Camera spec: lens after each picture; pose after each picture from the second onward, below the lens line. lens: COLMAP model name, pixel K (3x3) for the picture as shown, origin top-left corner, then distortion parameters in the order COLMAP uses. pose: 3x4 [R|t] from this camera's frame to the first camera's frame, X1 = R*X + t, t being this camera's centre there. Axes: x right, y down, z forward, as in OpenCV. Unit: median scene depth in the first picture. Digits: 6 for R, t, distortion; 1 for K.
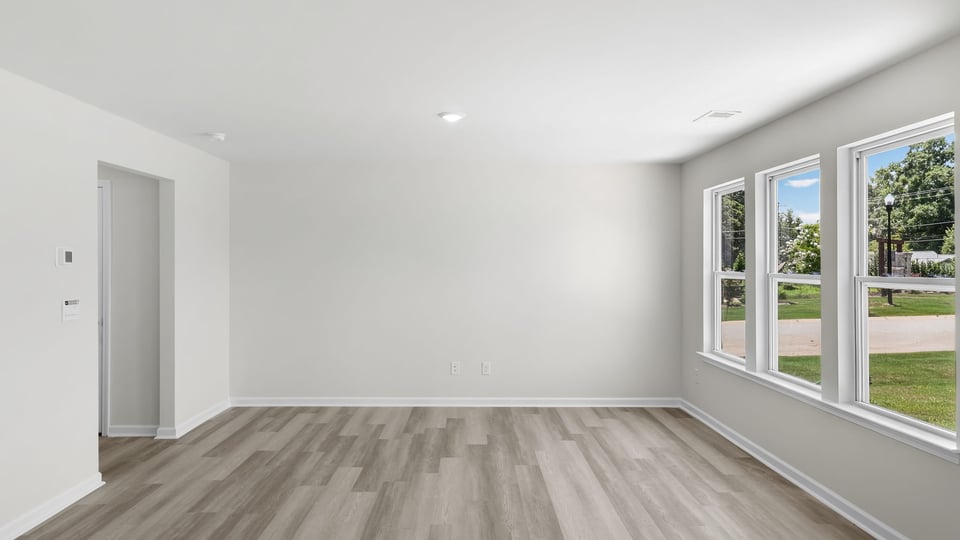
lens RADIAL K [[655.8, 0, 480.9], [0, 655.8, 261.2], [0, 0, 1]] dist [-0.005761, 0.002393]
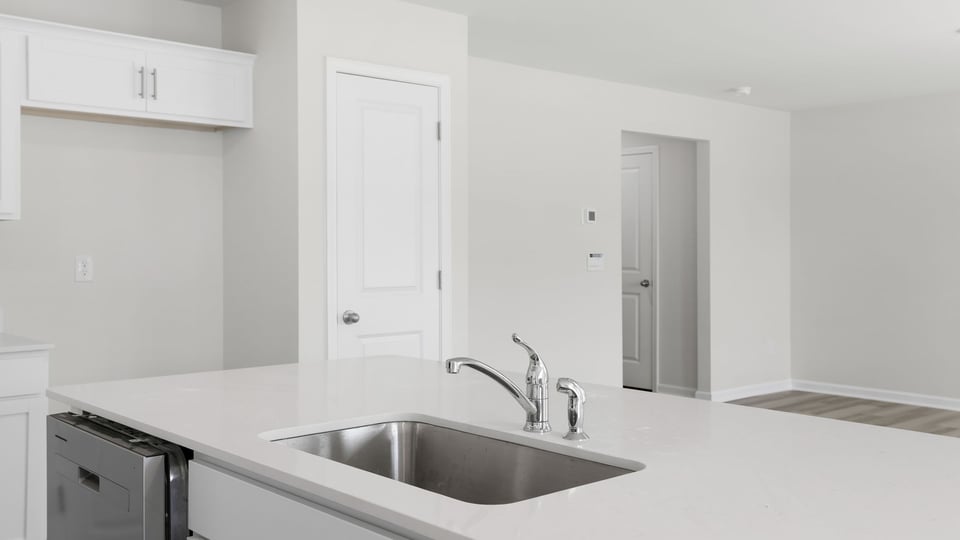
lens RADIAL K [[927.4, 0, 468.0], [0, 927.4, 256.0], [0, 0, 1]] dist [0.050609, 0.000000]
pose [[0.653999, 0.008191, -0.756451, 0.409581], [0.001394, 0.999927, 0.012032, 0.037282], [0.756494, -0.008924, 0.653940, -0.218377]]
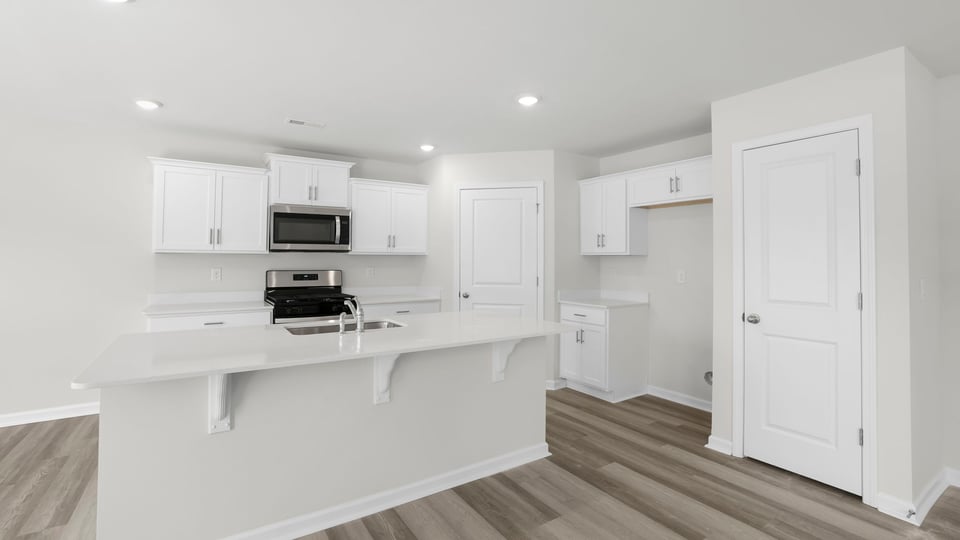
lens RADIAL K [[426.6, 0, 470.9], [0, 426.6, 250.5], [0, 0, 1]] dist [-0.037800, 0.010019]
pose [[-0.847590, -0.014746, -0.530446, 0.288817], [-0.003635, 0.999752, -0.021983, 0.027286], [0.530638, -0.016704, -0.847434, 0.591046]]
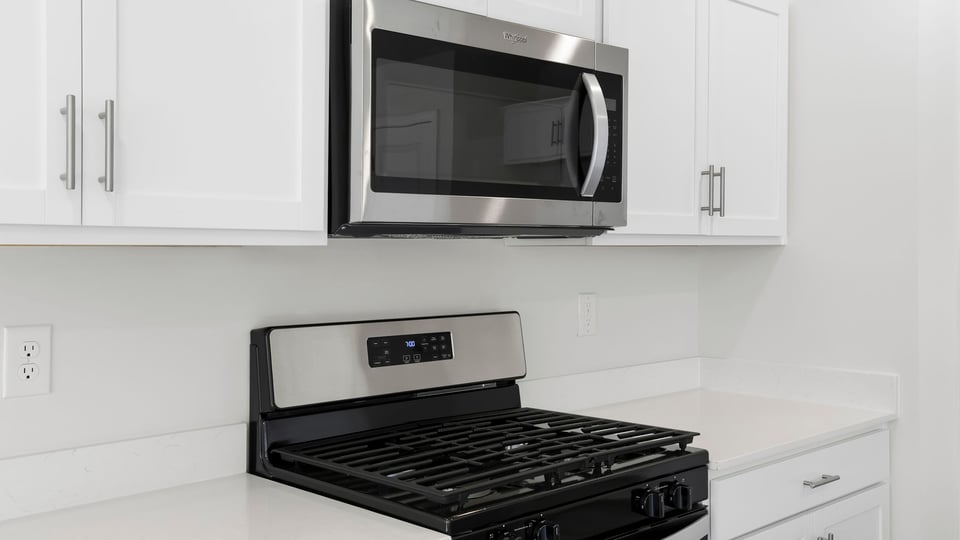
lens RADIAL K [[927.4, 0, 469.1], [0, 927.4, 252.3], [0, 0, 1]] dist [0.050609, 0.000000]
pose [[-0.735780, 0.001903, -0.677218, 0.392117], [0.007838, 0.999953, -0.005706, 0.021773], [0.677175, -0.009507, -0.735761, -0.054050]]
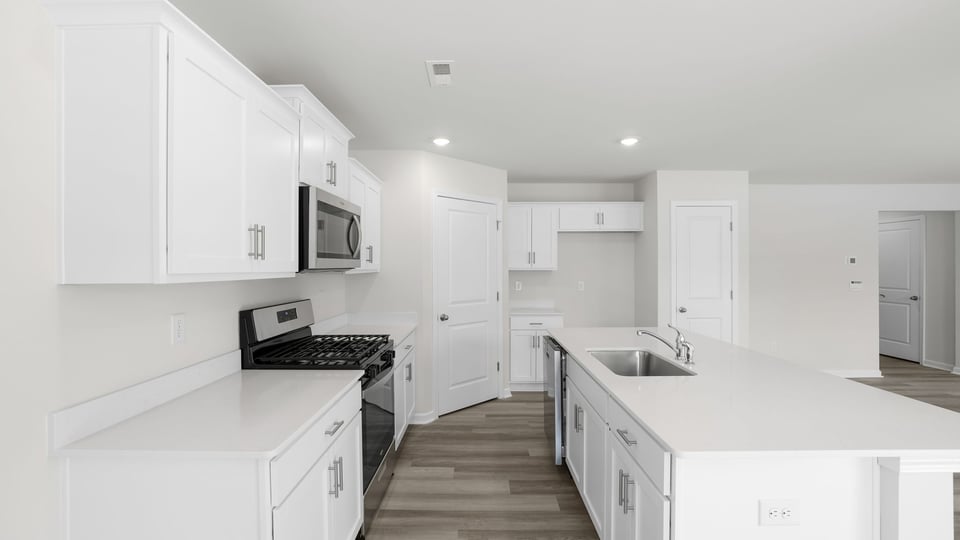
lens RADIAL K [[426.6, 0, 474.7], [0, 426.6, 265.5], [0, 0, 1]] dist [-0.037800, 0.010019]
pose [[-0.026476, -0.001107, -0.999649, 0.636502], [0.003898, 0.999992, -0.001211, 0.004701], [0.999642, -0.003929, -0.026472, -0.162527]]
